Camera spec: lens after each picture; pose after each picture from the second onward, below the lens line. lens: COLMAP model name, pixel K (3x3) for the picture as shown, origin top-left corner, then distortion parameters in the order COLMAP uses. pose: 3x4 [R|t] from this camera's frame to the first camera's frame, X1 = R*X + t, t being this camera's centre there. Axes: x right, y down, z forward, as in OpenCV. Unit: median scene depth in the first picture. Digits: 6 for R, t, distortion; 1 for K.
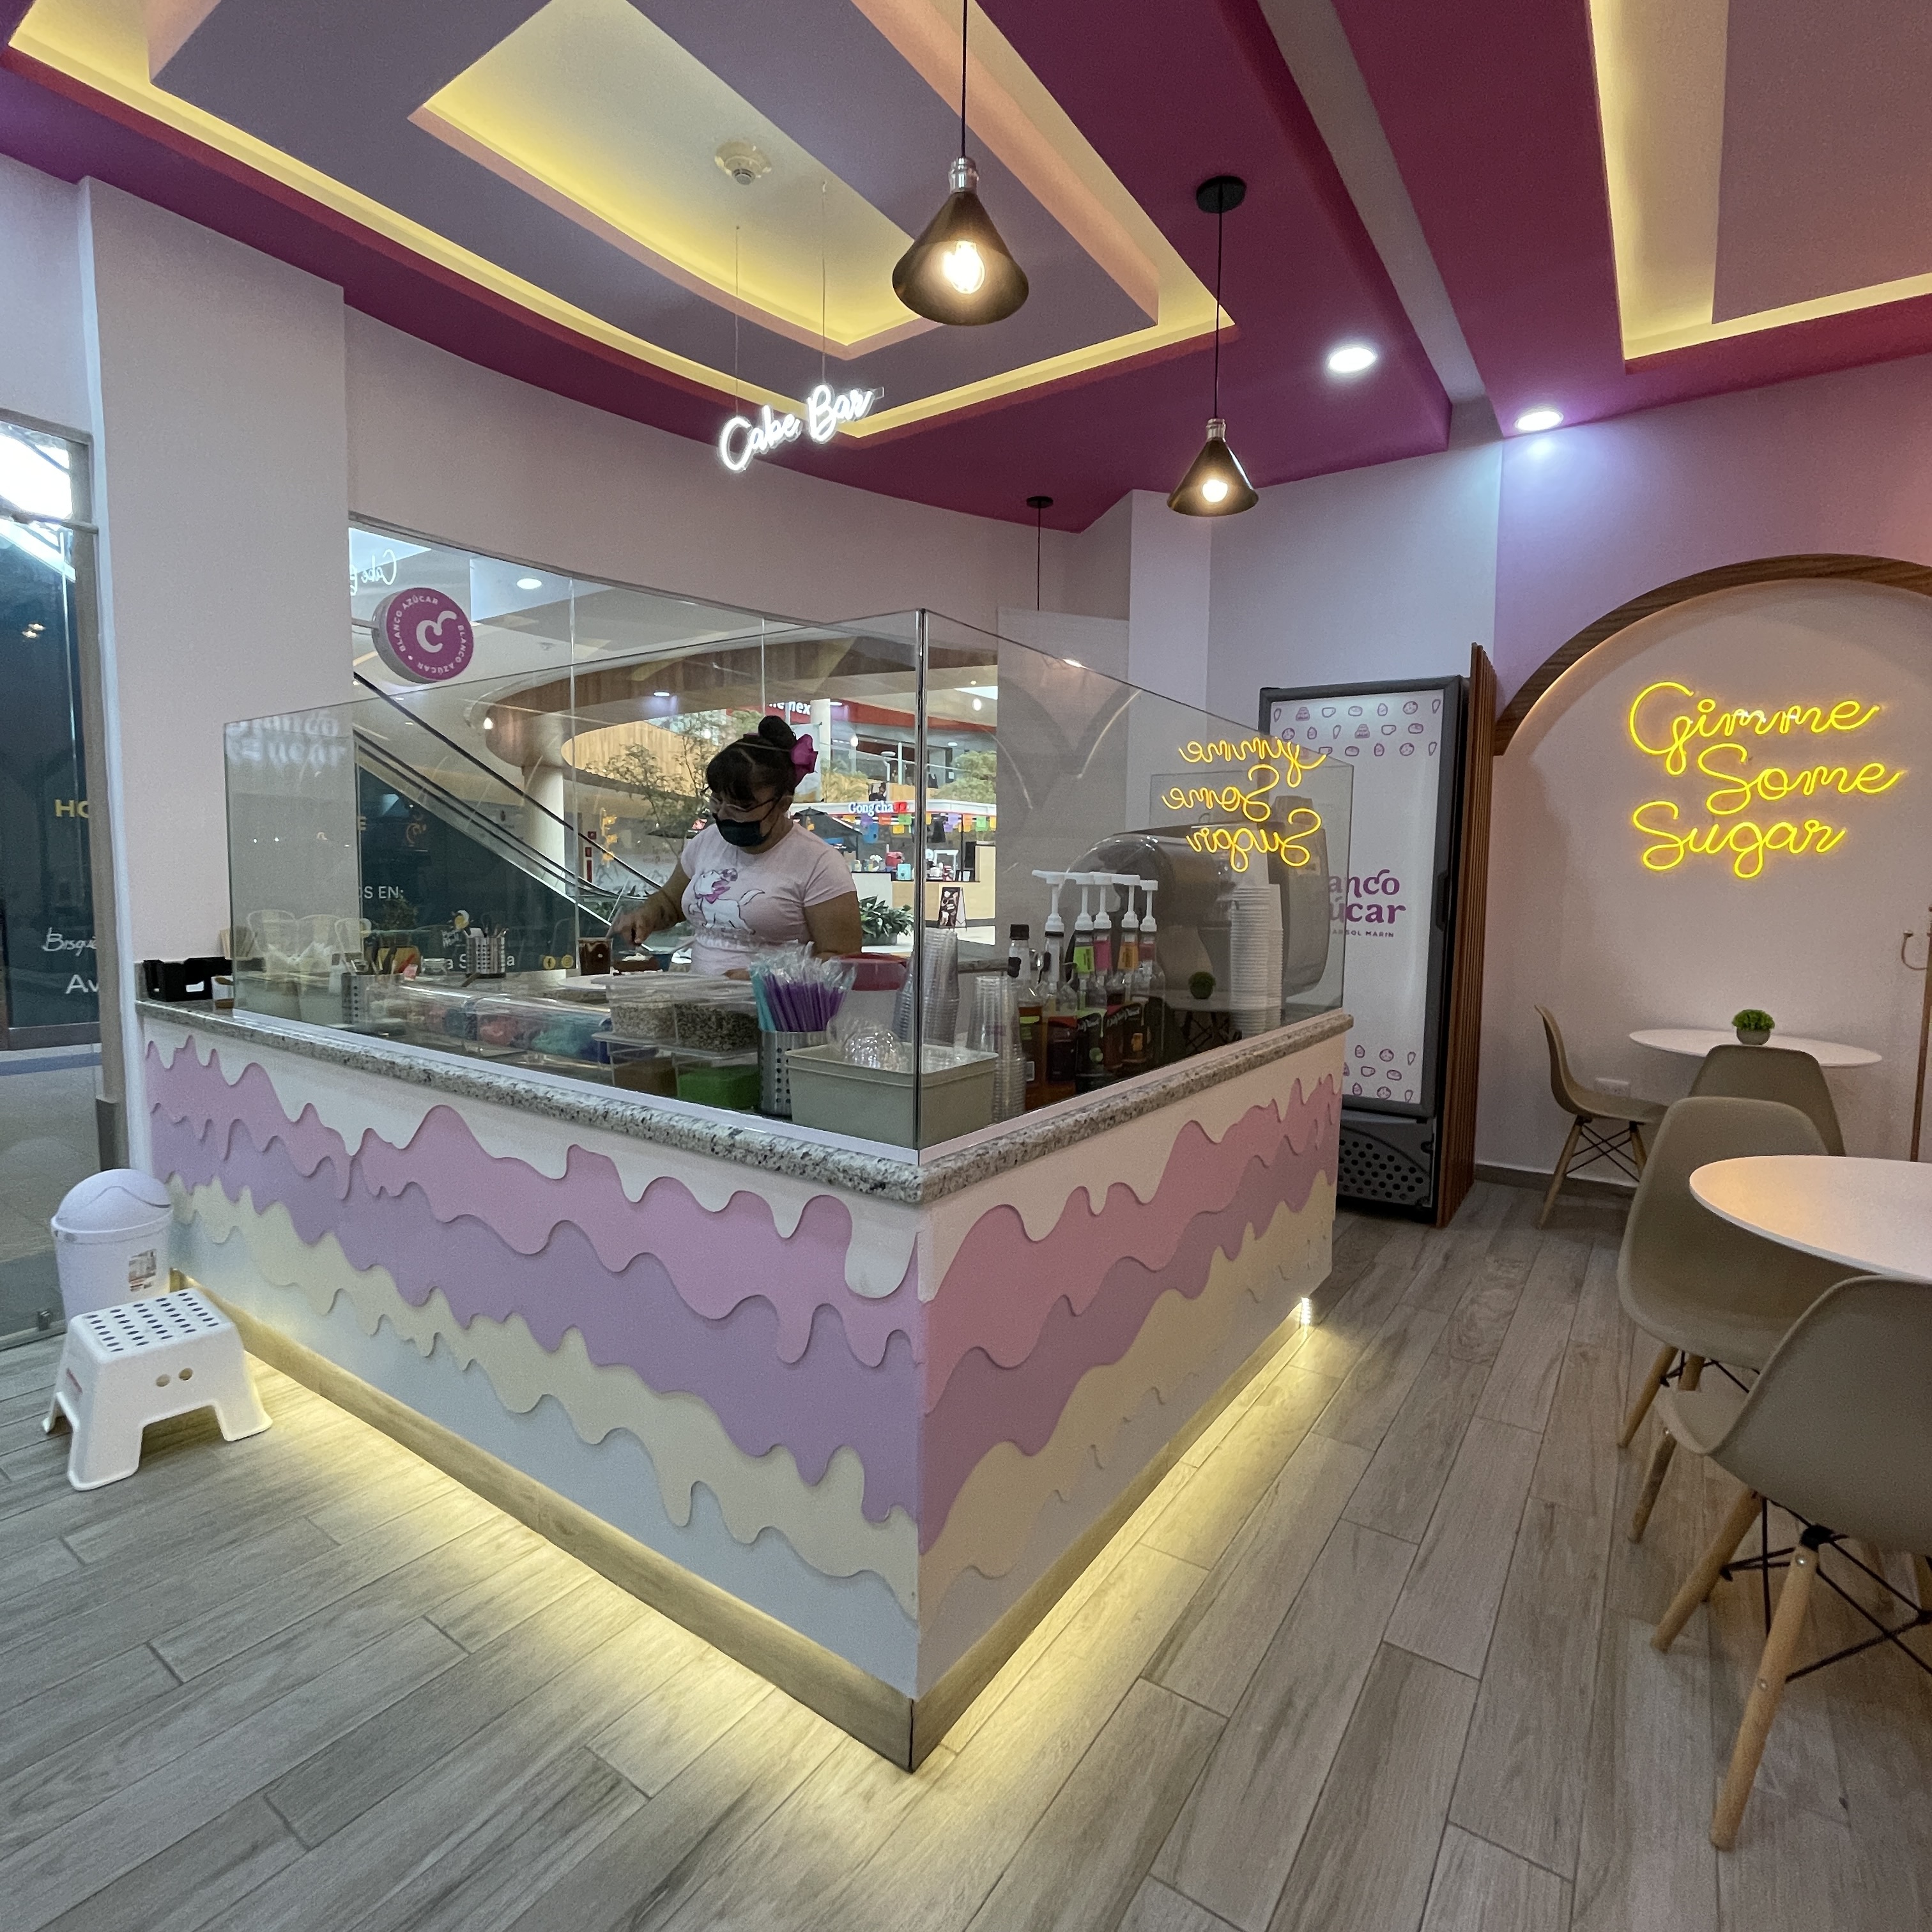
lens RADIAL K [[1038.1, 0, 971.8], [0, 1038.1, 964.3], [0, 0, 1]] dist [0.001121, 0.000514]
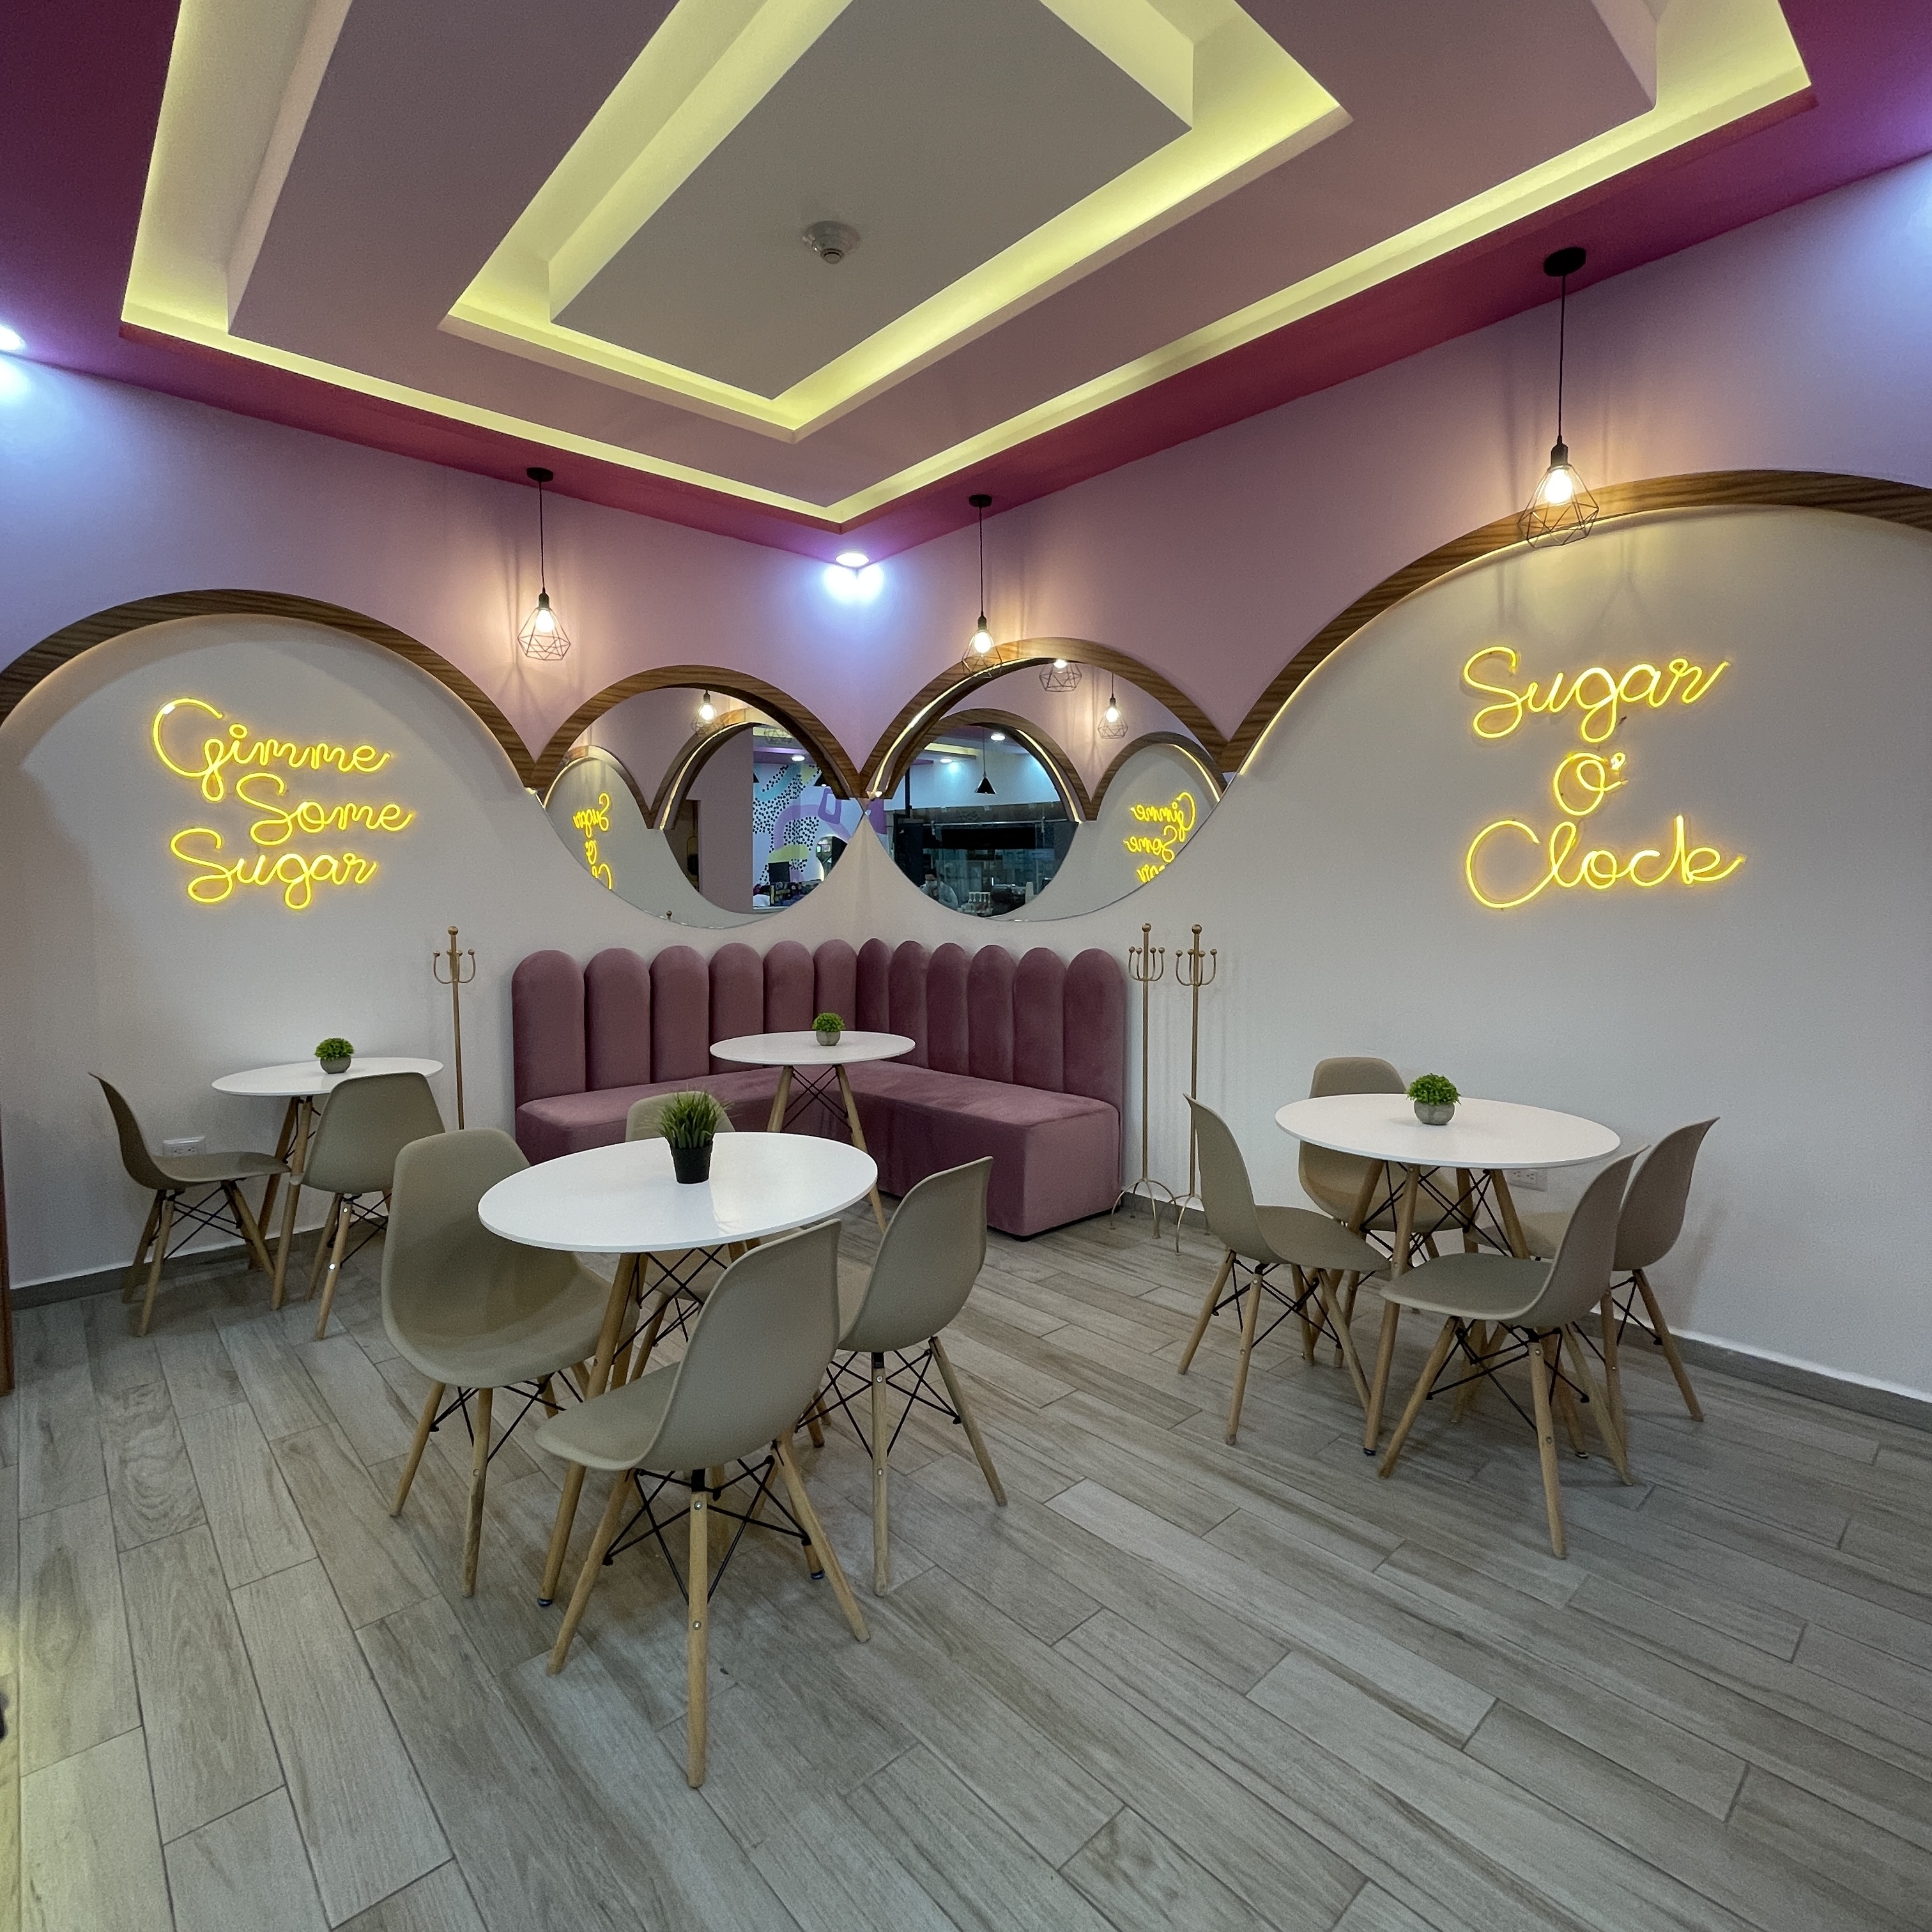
lens RADIAL K [[1038.1, 0, 971.9], [0, 1038.1, 958.0], [0, 0, 1]] dist [0.001121, 0.000514]
pose [[0.219083, -0.081761, 0.972274, -0.095709], [0.094653, 0.993564, 0.062223, -0.037138], [-0.971104, 0.078396, 0.225412, 0.144660]]
